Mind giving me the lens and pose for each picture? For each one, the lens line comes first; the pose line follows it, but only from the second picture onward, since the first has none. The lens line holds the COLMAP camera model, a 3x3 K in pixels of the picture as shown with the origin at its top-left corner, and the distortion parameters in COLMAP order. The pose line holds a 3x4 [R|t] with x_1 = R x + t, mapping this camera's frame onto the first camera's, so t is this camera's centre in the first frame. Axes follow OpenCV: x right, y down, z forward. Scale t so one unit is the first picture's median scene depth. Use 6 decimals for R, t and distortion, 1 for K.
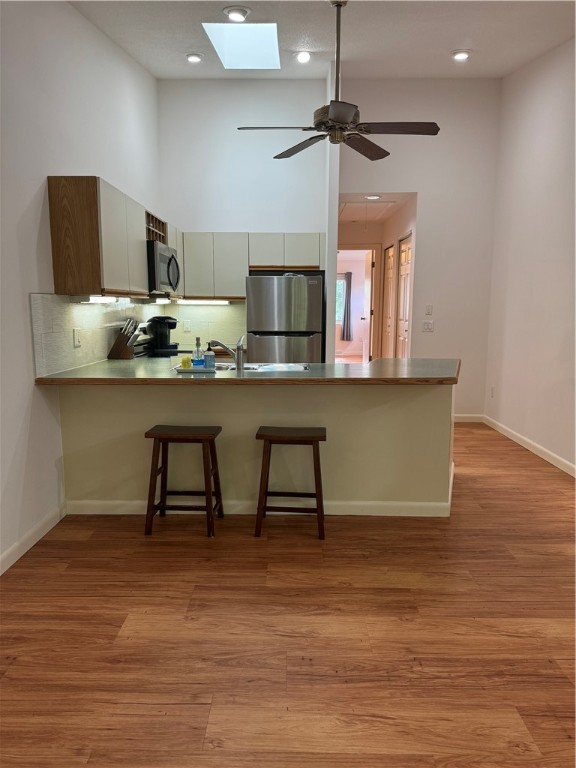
lens RADIAL K [[541.6, 0, 288.6], [0, 541.6, 383.4], [0, 0, 1]] dist [0.045765, -0.055162]
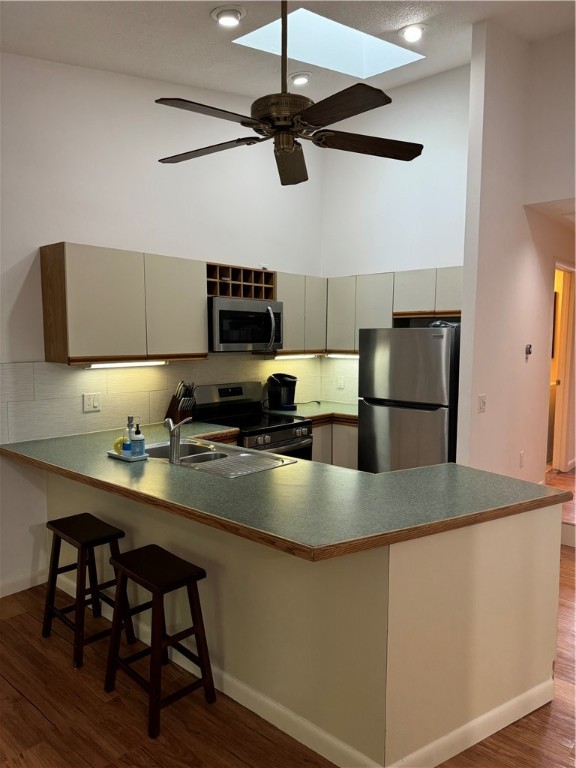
lens RADIAL K [[541.6, 0, 286.9], [0, 541.6, 386.6], [0, 0, 1]] dist [0.045765, -0.055162]
pose [[0.756799, 0.060372, -0.650853, 0.588413], [-0.092481, 0.995599, -0.015185, -0.148169], [0.647072, 0.071684, 0.759052, 0.543693]]
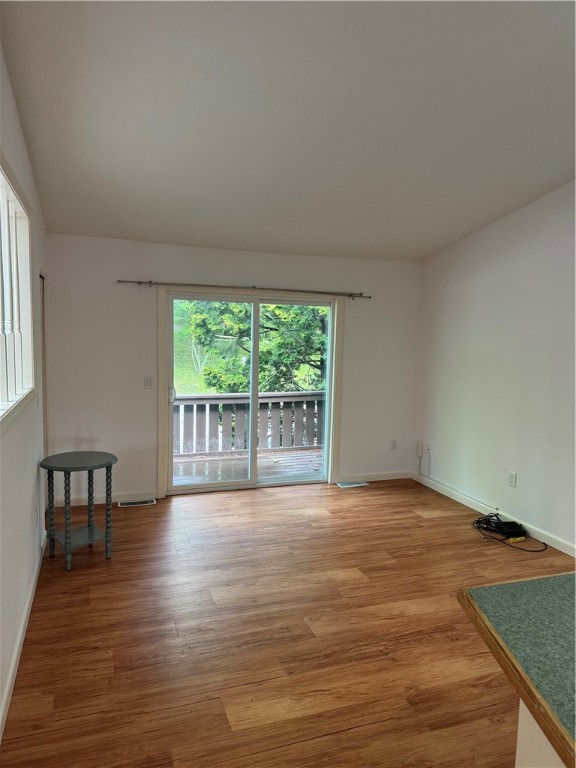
lens RADIAL K [[541.6, 0, 288.4], [0, 541.6, 373.8], [0, 0, 1]] dist [0.045765, -0.055162]
pose [[-0.939781, -0.000226, -0.341778, 0.590065], [-0.080383, 0.972095, 0.220385, -0.279612], [0.332191, 0.234586, -0.913574, 1.280195]]
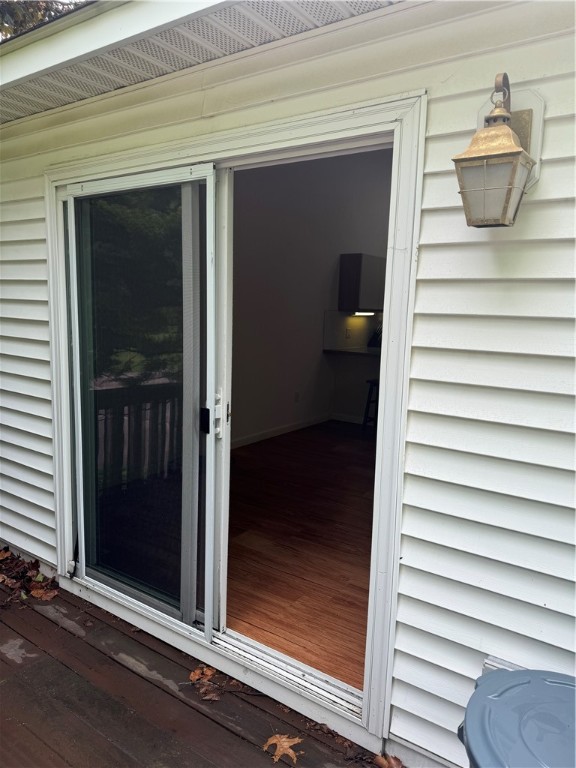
lens RADIAL K [[541.6, 0, 287.4], [0, 541.6, 388.1], [0, 0, 1]] dist [0.045765, -0.055162]
pose [[0.822655, 0.104331, -0.558886, 0.608899], [-0.108722, 0.993746, 0.025475, 0.098526], [0.558049, 0.039806, 0.828853, -0.817883]]
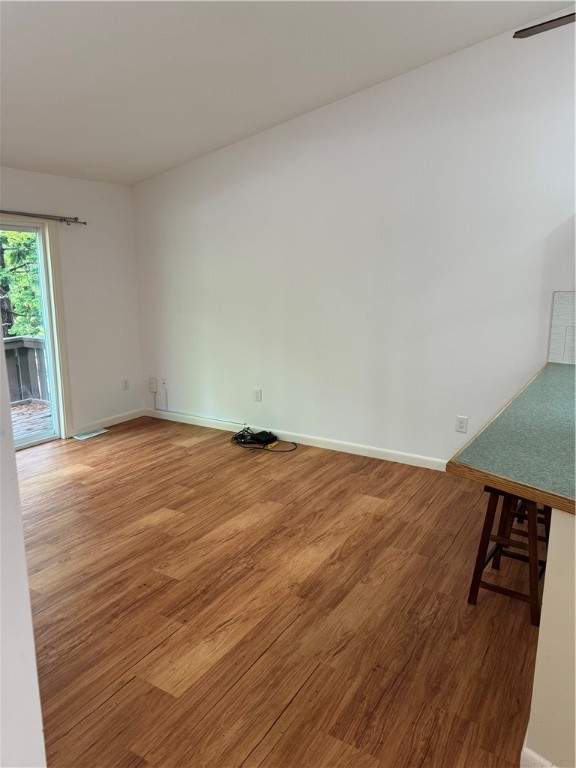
lens RADIAL K [[541.6, 0, 280.3], [0, 541.6, 386.4], [0, 0, 1]] dist [0.045765, -0.055162]
pose [[-0.532309, 0.175428, -0.828174, 0.810974], [-0.117898, 0.953396, 0.277733, -0.209002], [0.838300, 0.245480, -0.486818, 1.047461]]
